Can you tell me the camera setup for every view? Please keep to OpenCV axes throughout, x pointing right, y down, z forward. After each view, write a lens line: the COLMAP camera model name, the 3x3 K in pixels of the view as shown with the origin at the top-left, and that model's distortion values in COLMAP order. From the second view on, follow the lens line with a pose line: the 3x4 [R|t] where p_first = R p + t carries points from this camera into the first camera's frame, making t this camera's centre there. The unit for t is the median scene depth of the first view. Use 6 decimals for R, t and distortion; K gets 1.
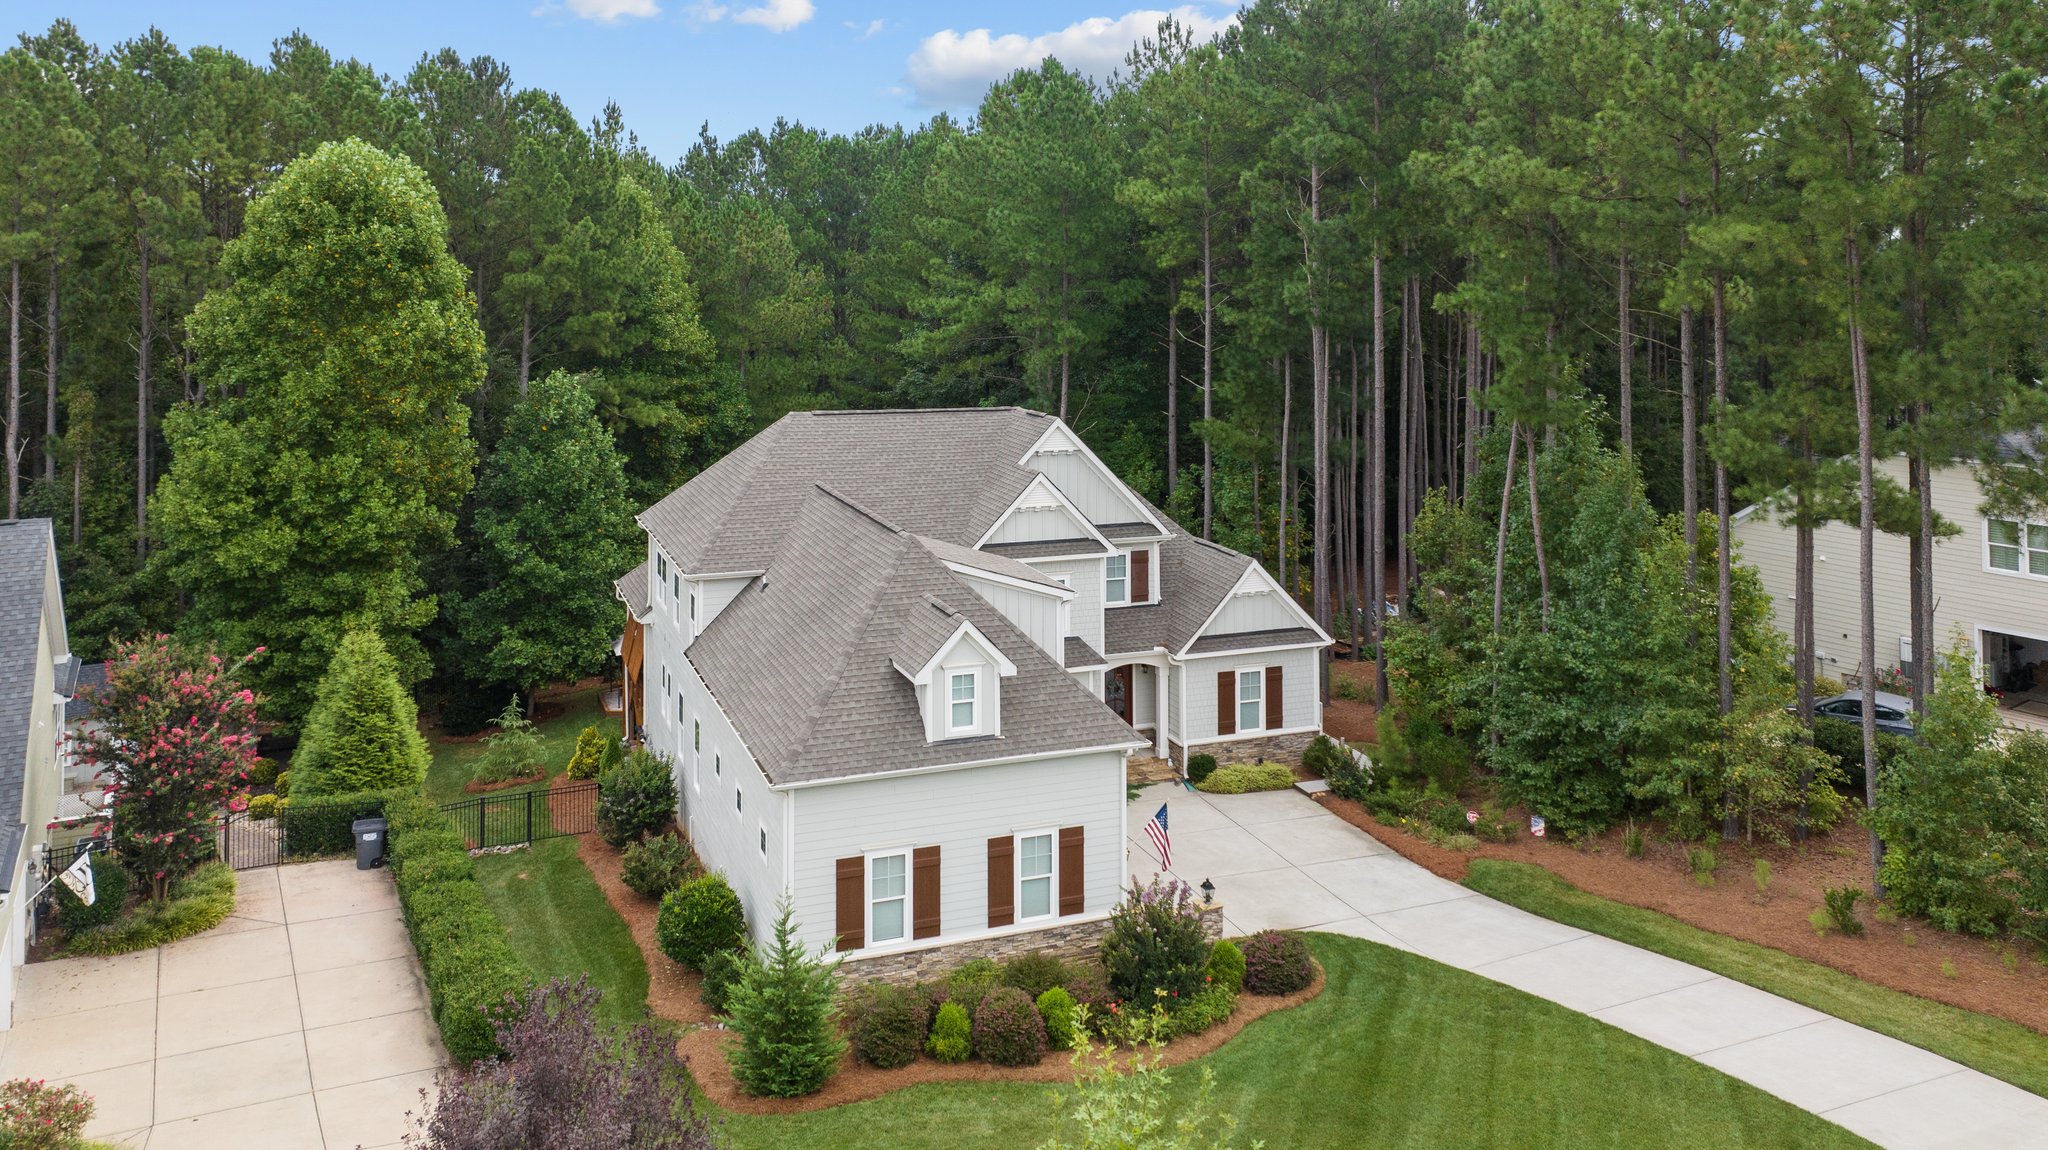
lens RADIAL K [[1527.3, 0, 993.9], [0, 1527.3, 239.3], [0, 0, 1]] dist [-0.012030, -0.000120]
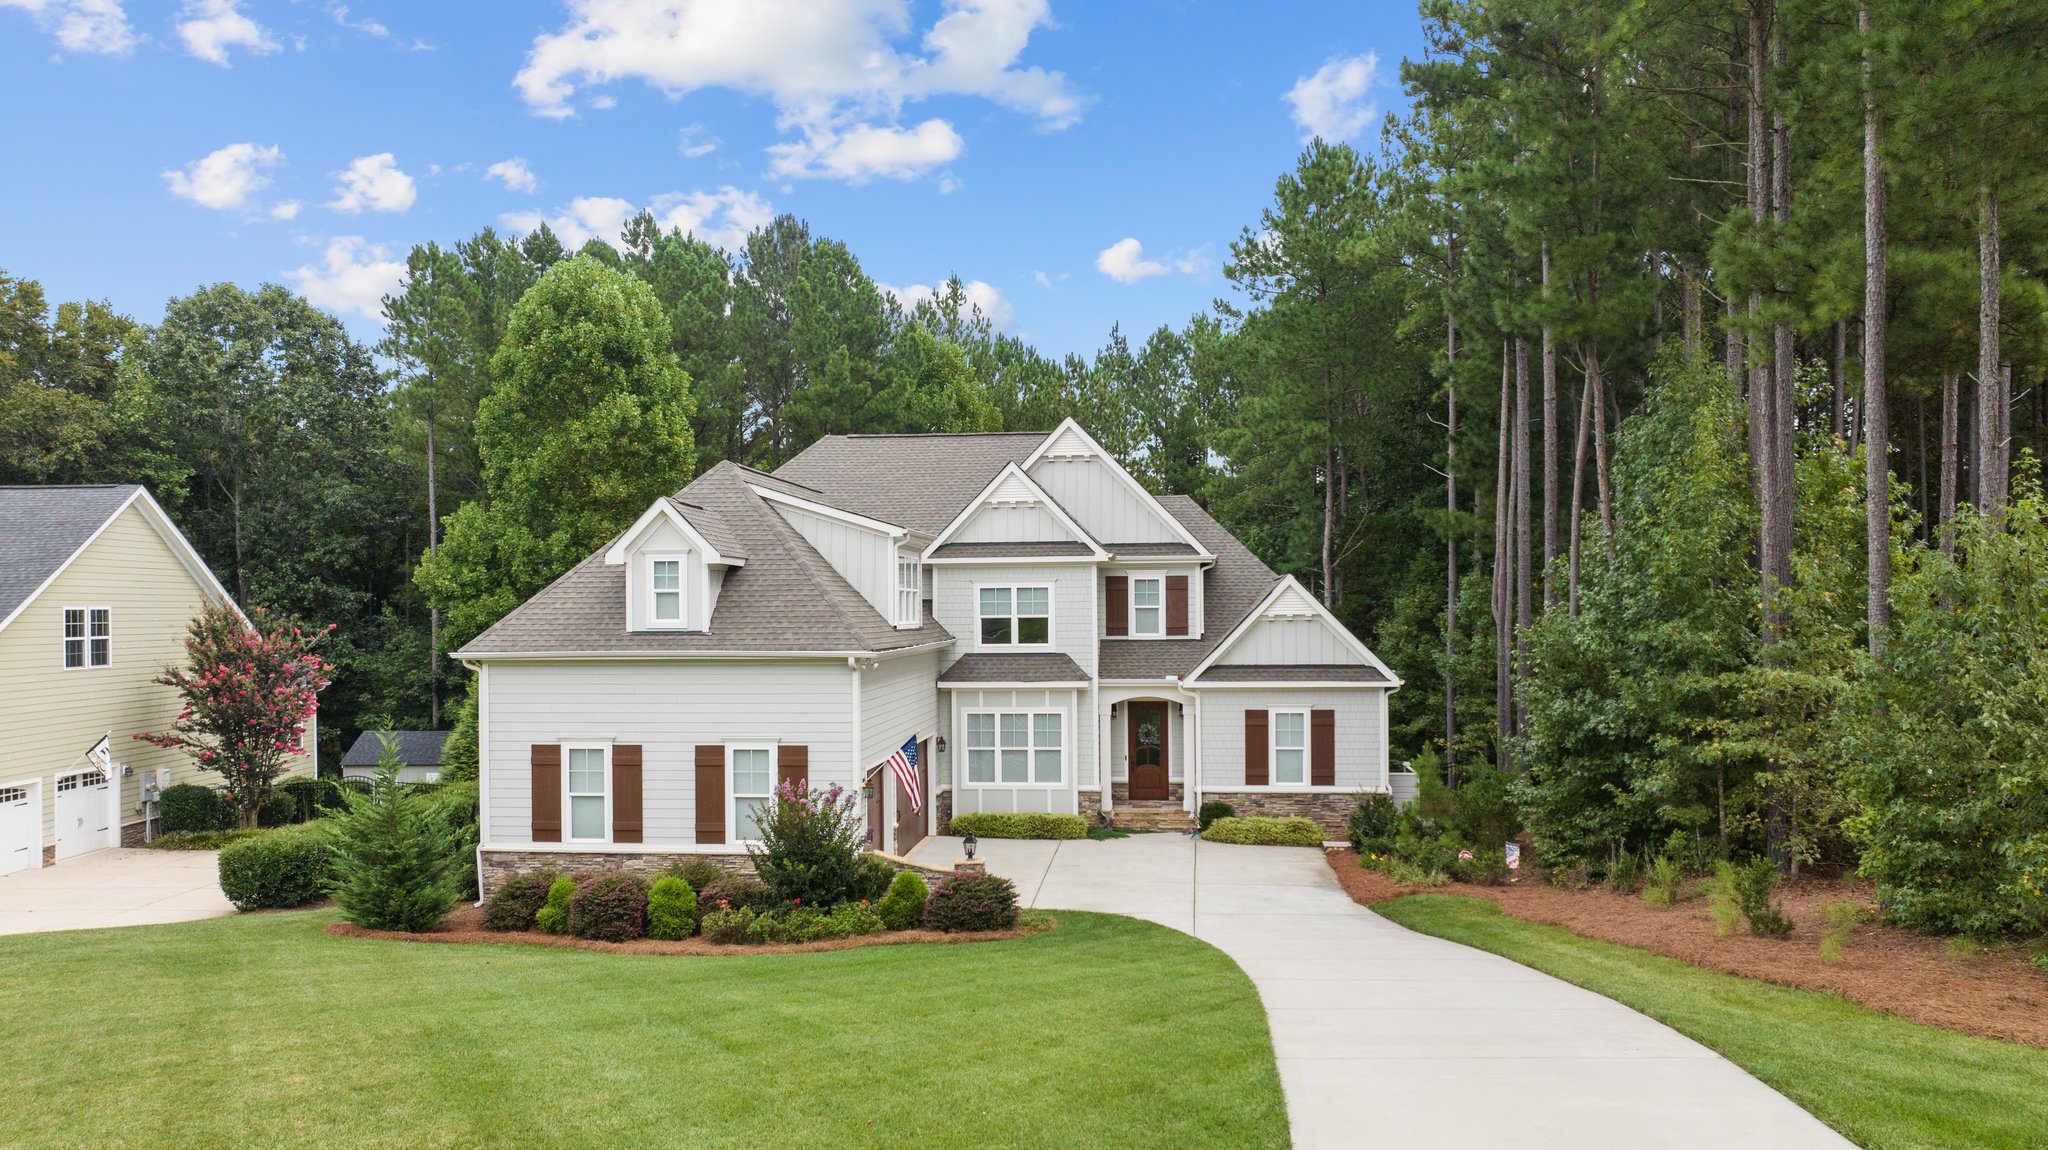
lens RADIAL K [[1527.3, 0, 1012.8], [0, 1527.3, 585.7], [0, 0, 1]] dist [-0.012030, -0.000120]
pose [[0.888742, -0.018543, -0.458033, 0.418939], [0.015538, 0.999826, -0.010328, 0.223310], [0.458145, 0.002062, 0.888875, 0.198862]]
